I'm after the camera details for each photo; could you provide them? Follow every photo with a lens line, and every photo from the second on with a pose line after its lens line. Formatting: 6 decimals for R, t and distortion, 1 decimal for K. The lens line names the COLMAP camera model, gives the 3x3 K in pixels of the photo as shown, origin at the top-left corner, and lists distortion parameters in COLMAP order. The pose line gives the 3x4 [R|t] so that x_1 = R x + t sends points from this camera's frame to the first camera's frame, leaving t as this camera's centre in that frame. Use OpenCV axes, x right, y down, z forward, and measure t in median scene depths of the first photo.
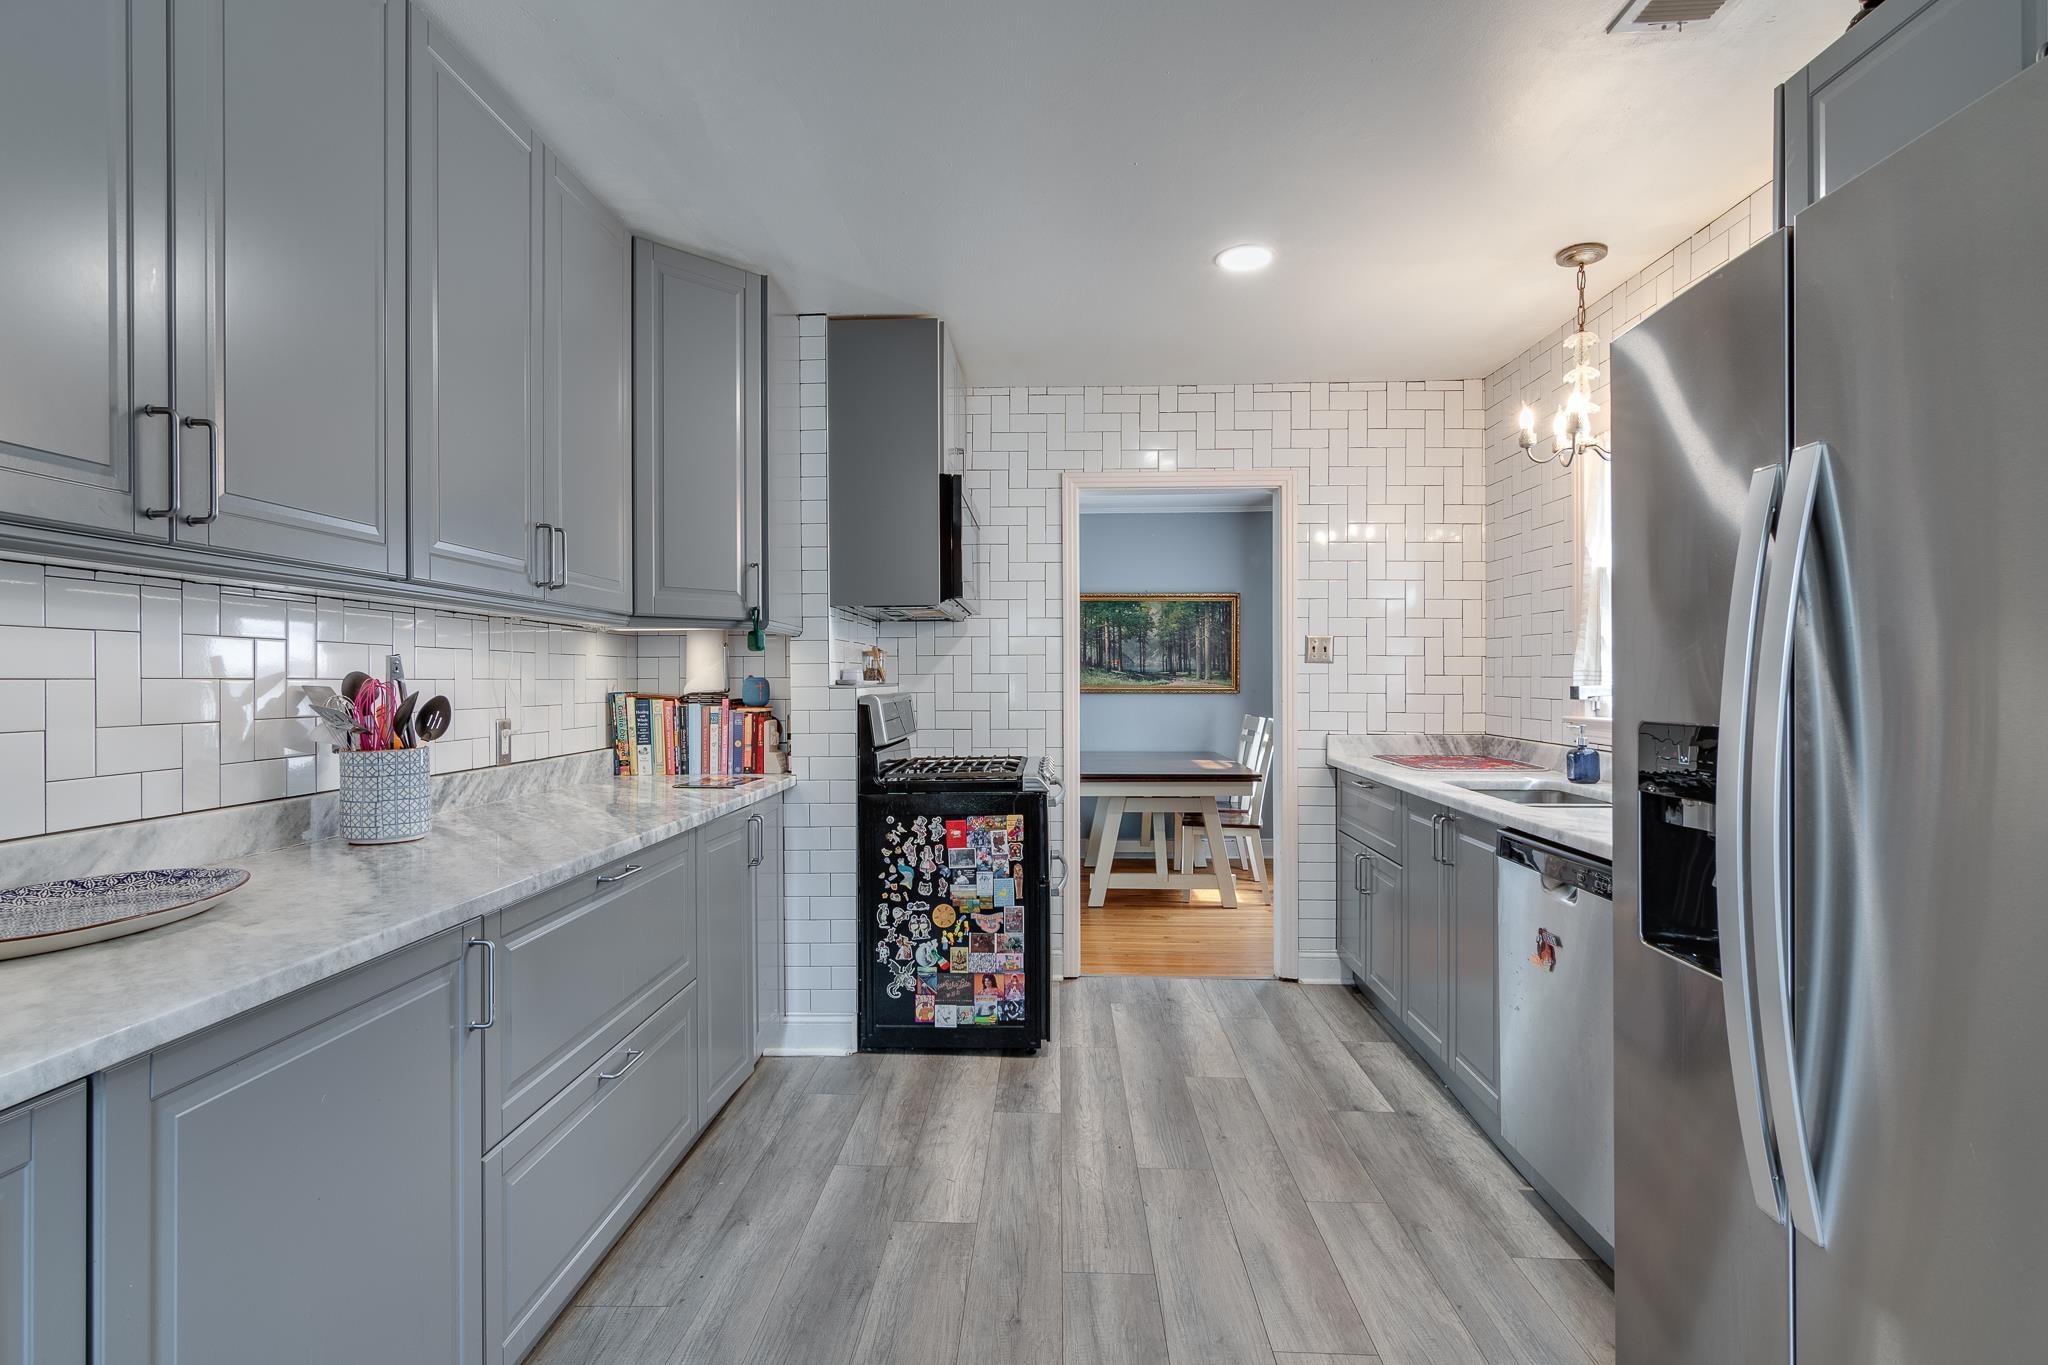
lens RADIAL K [[985.2, 0, 1024.0], [0, 985.2, 682.5], [0, 0, 1]] dist [-0.000044, 0.000045]
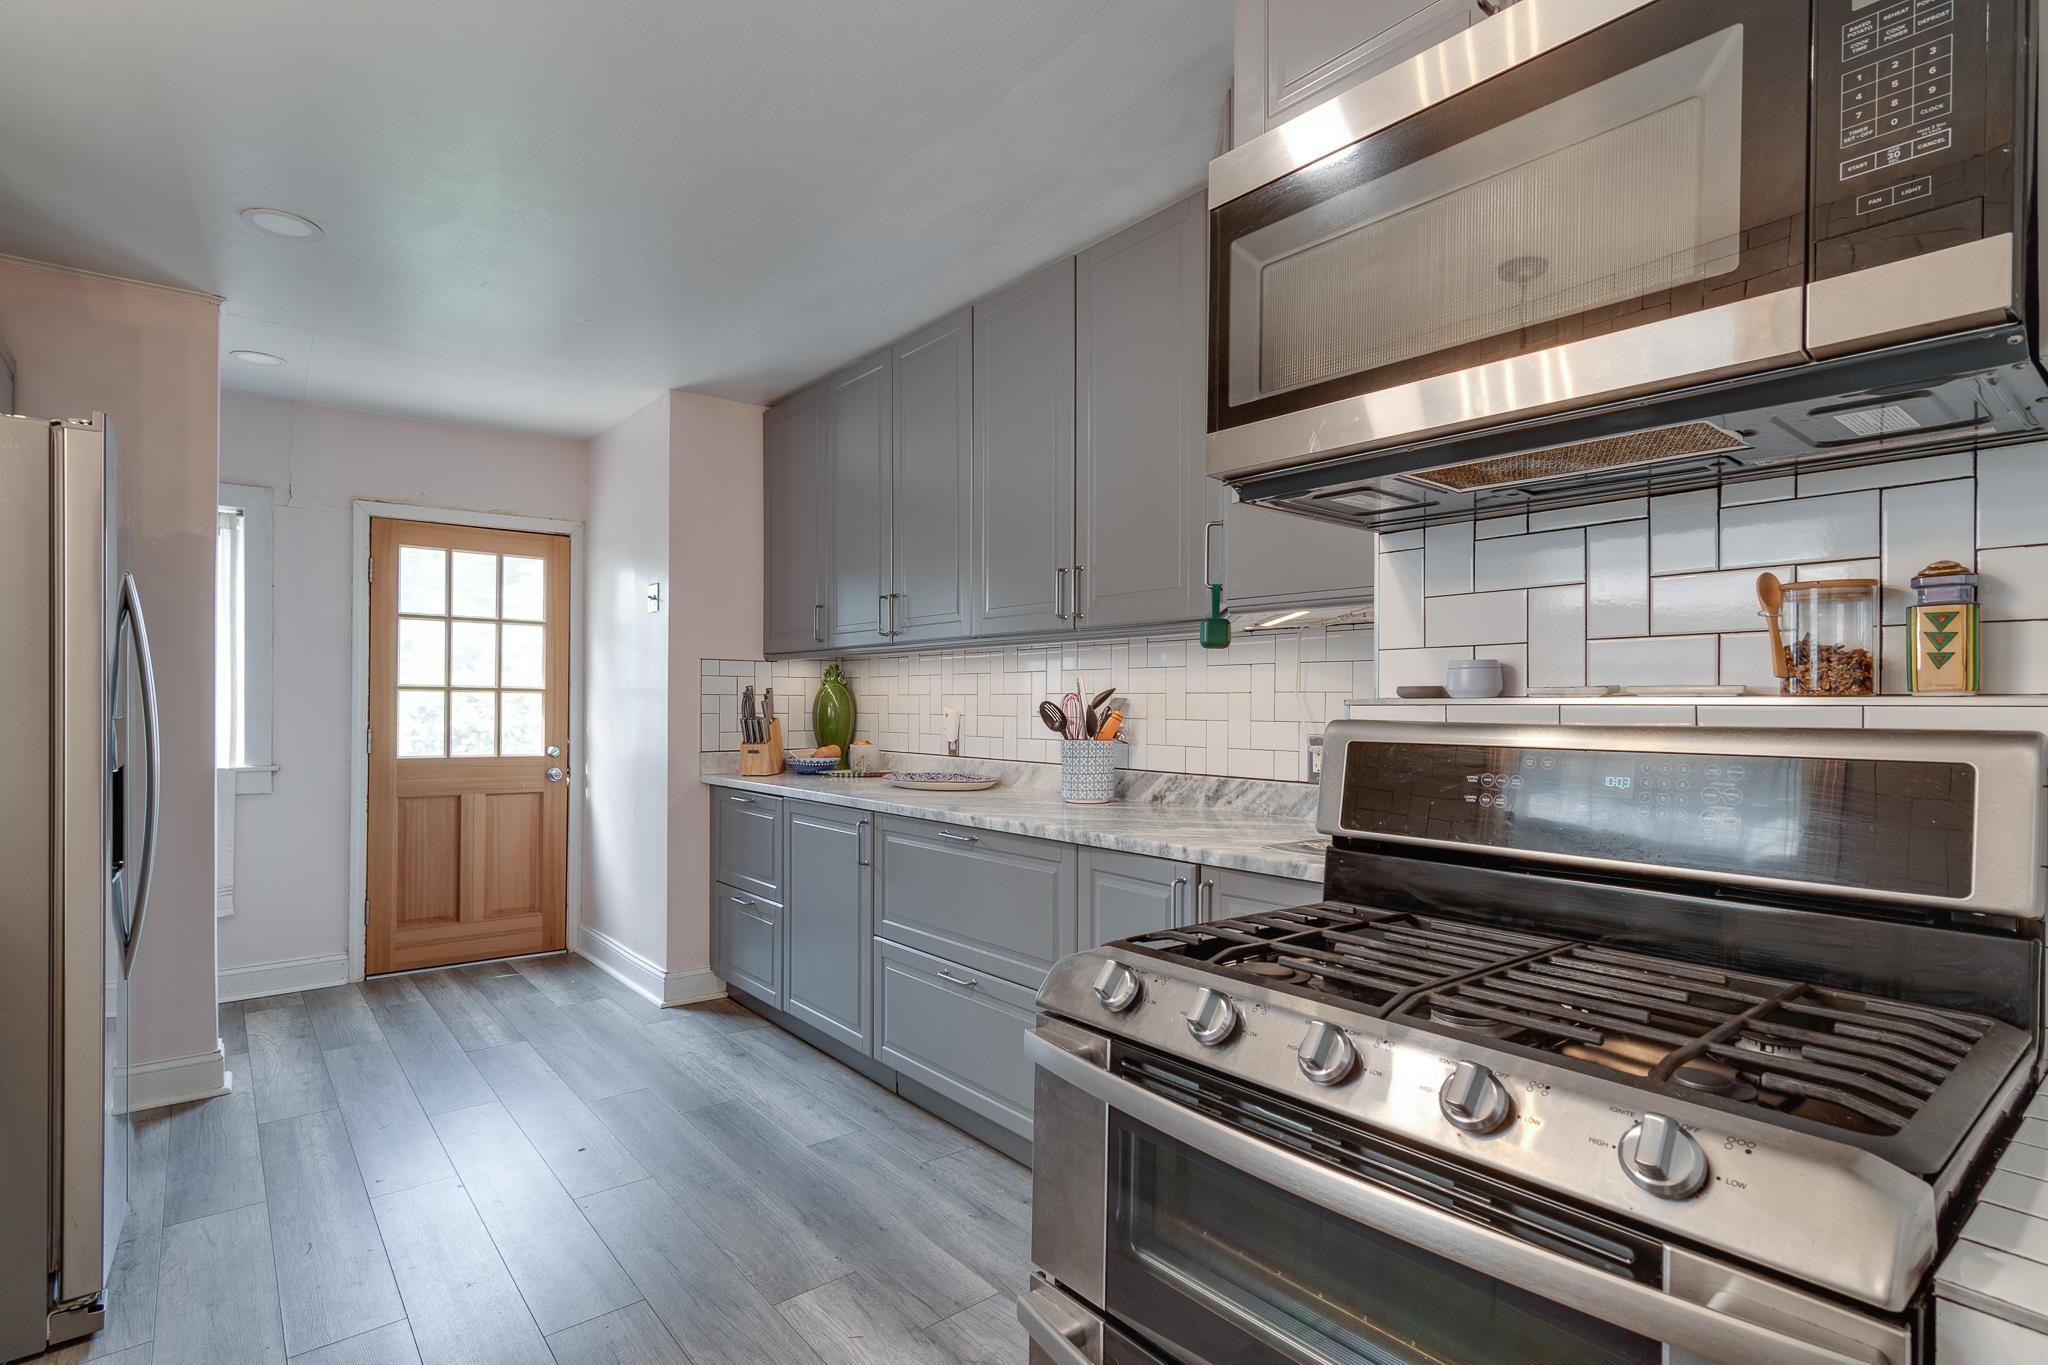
lens RADIAL K [[1021.4, 0, 1024.0], [0, 1021.4, 682.5], [0, 0, 1]] dist [0.000105, 0.000175]
pose [[-0.749780, -0.003928, -0.661675, 0.411706], [0.000489, 0.999979, -0.006490, -0.009306], [0.661687, -0.005189, -0.749763, 1.922082]]
